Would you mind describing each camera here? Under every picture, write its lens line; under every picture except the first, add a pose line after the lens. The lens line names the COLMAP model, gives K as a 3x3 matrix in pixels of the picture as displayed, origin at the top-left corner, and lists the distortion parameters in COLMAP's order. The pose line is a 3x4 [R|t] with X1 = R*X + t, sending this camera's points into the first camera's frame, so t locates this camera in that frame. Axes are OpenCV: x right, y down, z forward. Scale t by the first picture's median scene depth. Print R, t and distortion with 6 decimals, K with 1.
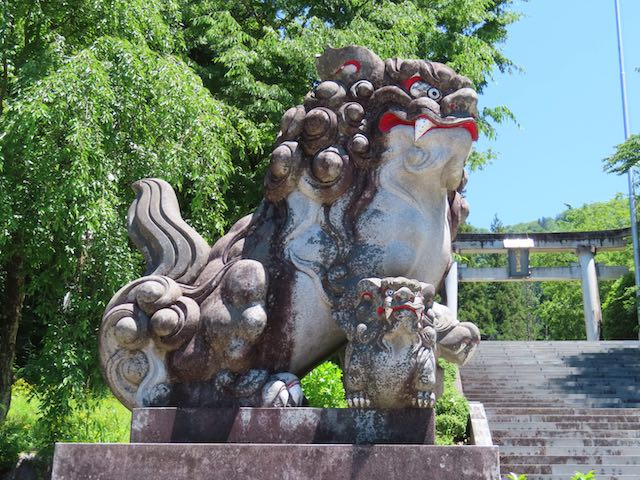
lens RADIAL K [[1108.4, 0, 299.4], [0, 1108.4, 239.9], [0, 0, 1]] dist [-0.008495, -0.021681]
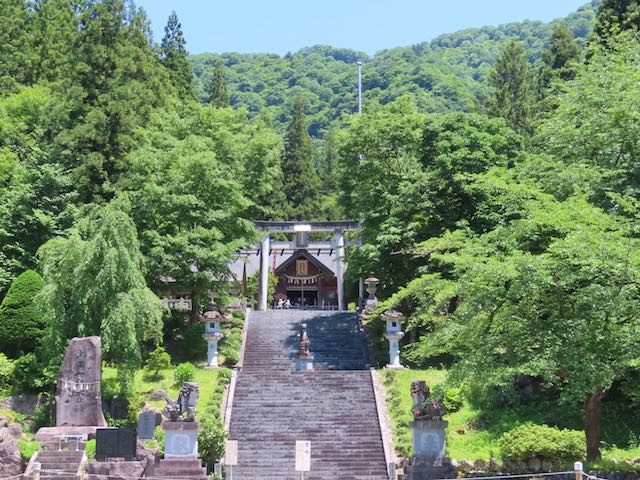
lens RADIAL K [[1108.4, 0, 299.4], [0, 1108.4, 239.9], [0, 0, 1]] dist [-0.008495, -0.021681]
pose [[0.994308, -0.010996, 0.105972, 0.000606], [-0.006676, 0.986275, 0.164975, -0.278842], [-0.106332, -0.164743, 0.980588, -0.785901]]
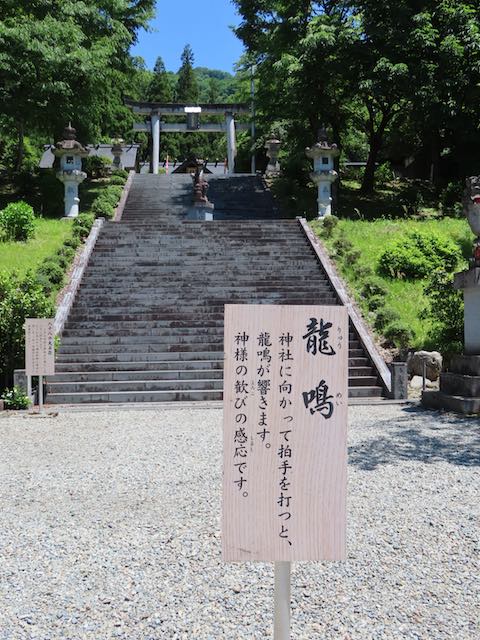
lens RADIAL K [[676.6, 0, 231.1], [0, 676.6, 320.7], [0, 0, 1]] dist [0.012637, 0.024845]
pose [[0.985631, -0.036881, 0.164838, 0.065584], [-0.020918, 0.941710, 0.335775, -0.045358], [-0.167613, -0.334398, 0.927407, -0.143497]]
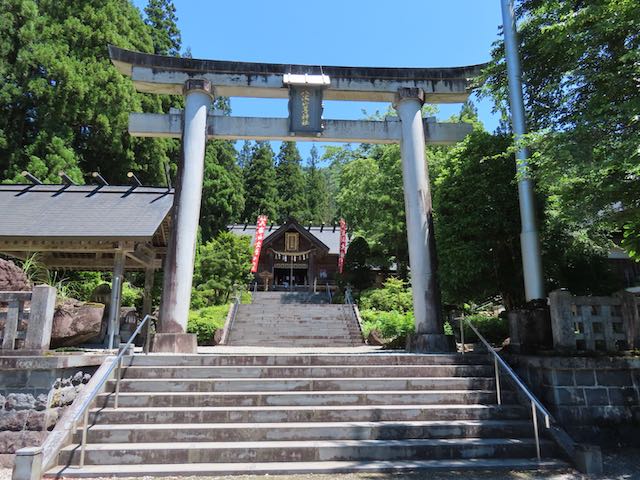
lens RADIAL K [[463.1, 0, 320.0], [0, 463.1, 240.0], [0, 0, 1]] dist [0.000306, 0.000569]
pose [[0.983942, 0.012275, 0.178068, 0.160864], [-0.038013, 0.989156, 0.141863, 0.055205], [-0.174396, -0.146354, 0.973738, 0.736362]]
